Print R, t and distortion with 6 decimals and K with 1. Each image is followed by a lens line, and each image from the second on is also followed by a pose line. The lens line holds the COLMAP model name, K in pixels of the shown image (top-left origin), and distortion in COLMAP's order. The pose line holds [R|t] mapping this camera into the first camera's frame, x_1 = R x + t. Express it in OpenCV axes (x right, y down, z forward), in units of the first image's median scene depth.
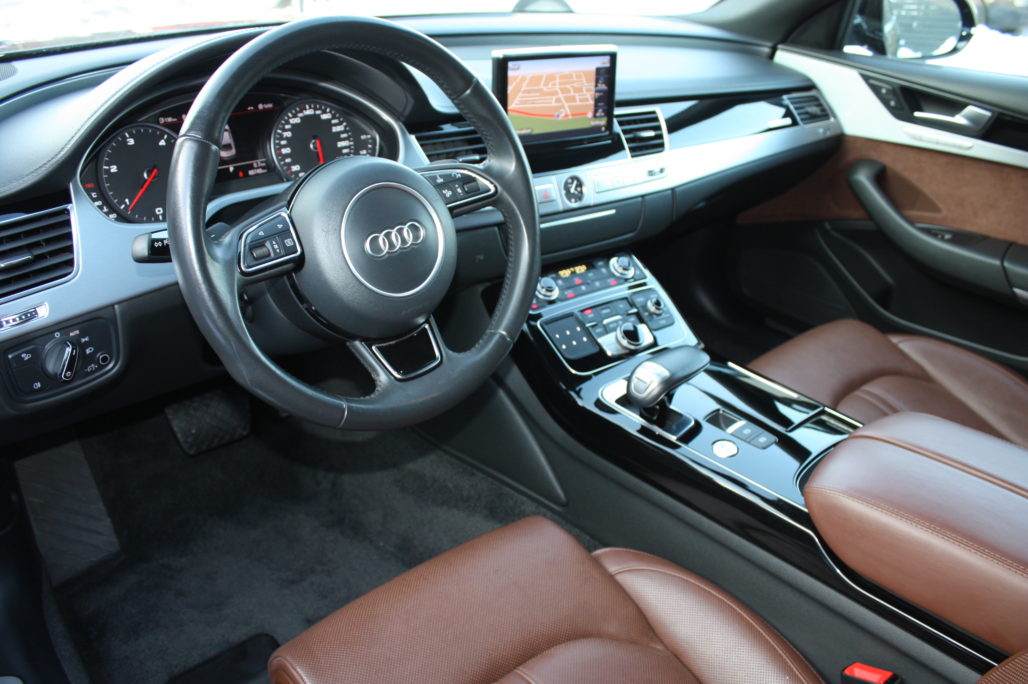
lens RADIAL K [[855.1, 0, 514.0], [0, 855.1, 342.0], [0, 0, 1]] dist [-0.122978, 0.002461]
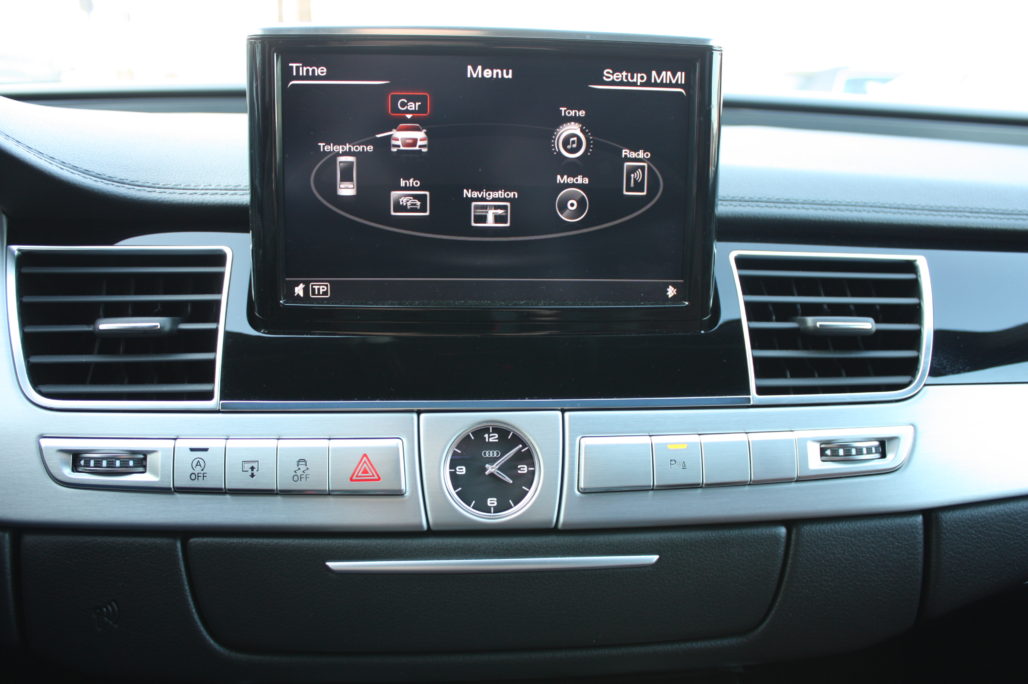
lens RADIAL K [[876.3, 0, 514.0], [0, 876.3, 342.0], [0, 0, 1]] dist [-0.181883, 0.157167]
pose [[0.838304, 0.109022, -0.534191, 0.239701], [-0.223874, 0.962222, -0.154947, -0.175678], [0.497118, 0.249484, 0.831043, 0.729362]]
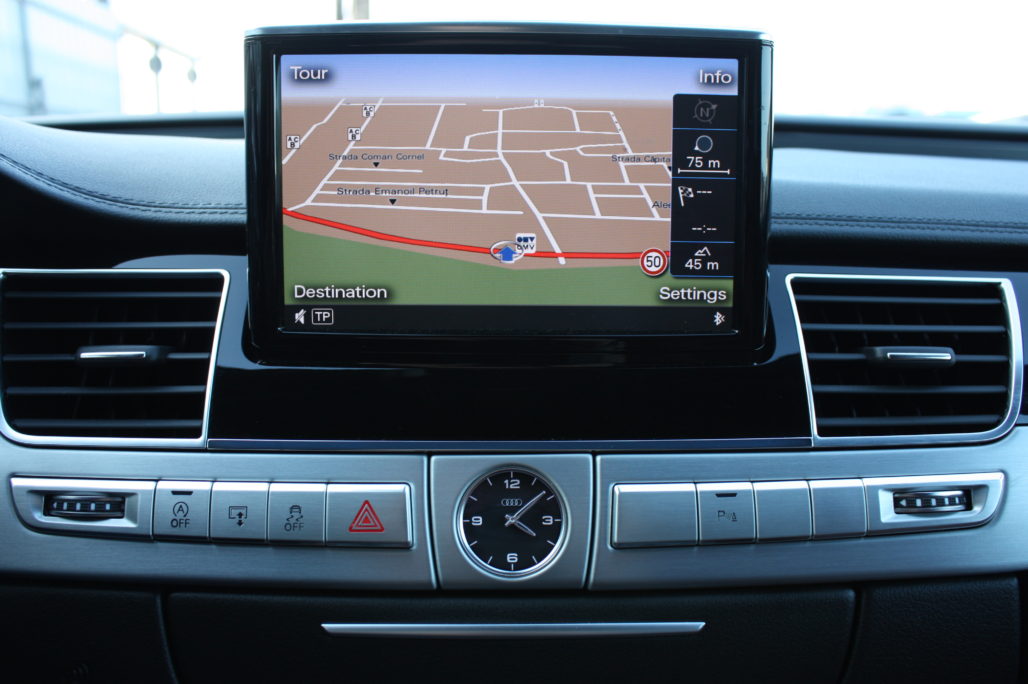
lens RADIAL K [[876.3, 0, 514.0], [0, 876.3, 342.0], [0, 0, 1]] dist [-0.181883, 0.157167]
pose [[0.803050, 0.077928, -0.590794, 0.227600], [-0.236233, 0.951815, -0.195557, -0.178441], [0.547087, 0.296607, 0.782765, 0.768166]]
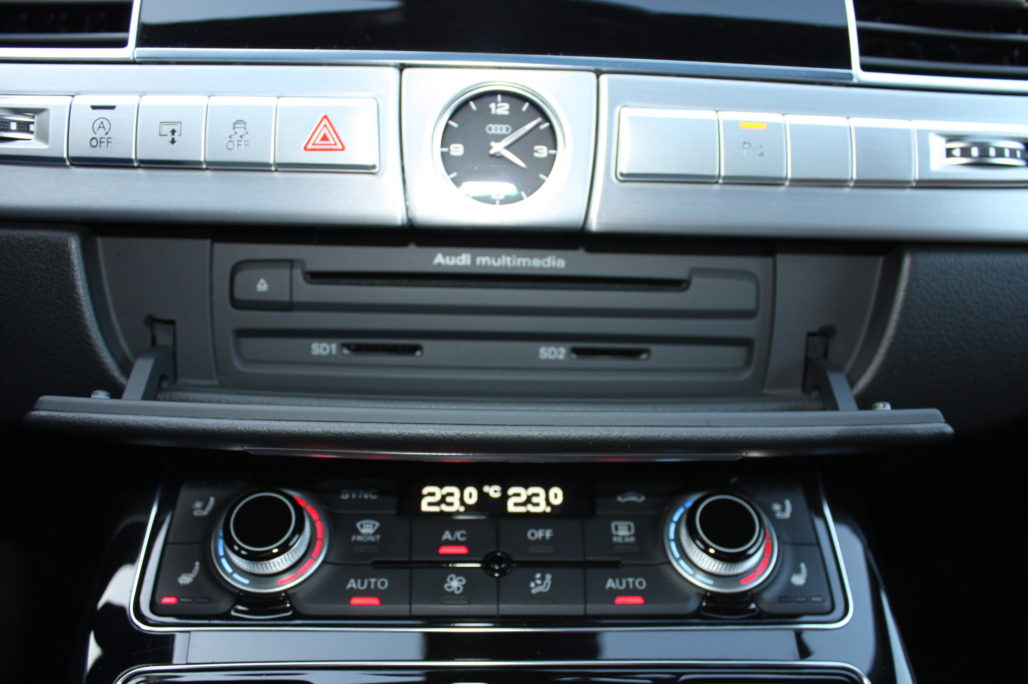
lens RADIAL K [[876.3, 0, 514.0], [0, 876.3, 342.0], [0, 0, 1]] dist [-0.181883, 0.157167]
pose [[0.815172, 0.187016, -0.548196, 0.208556], [-0.258296, 0.964496, -0.055052, -0.117017], [0.518438, 0.186474, 0.834536, 0.818958]]
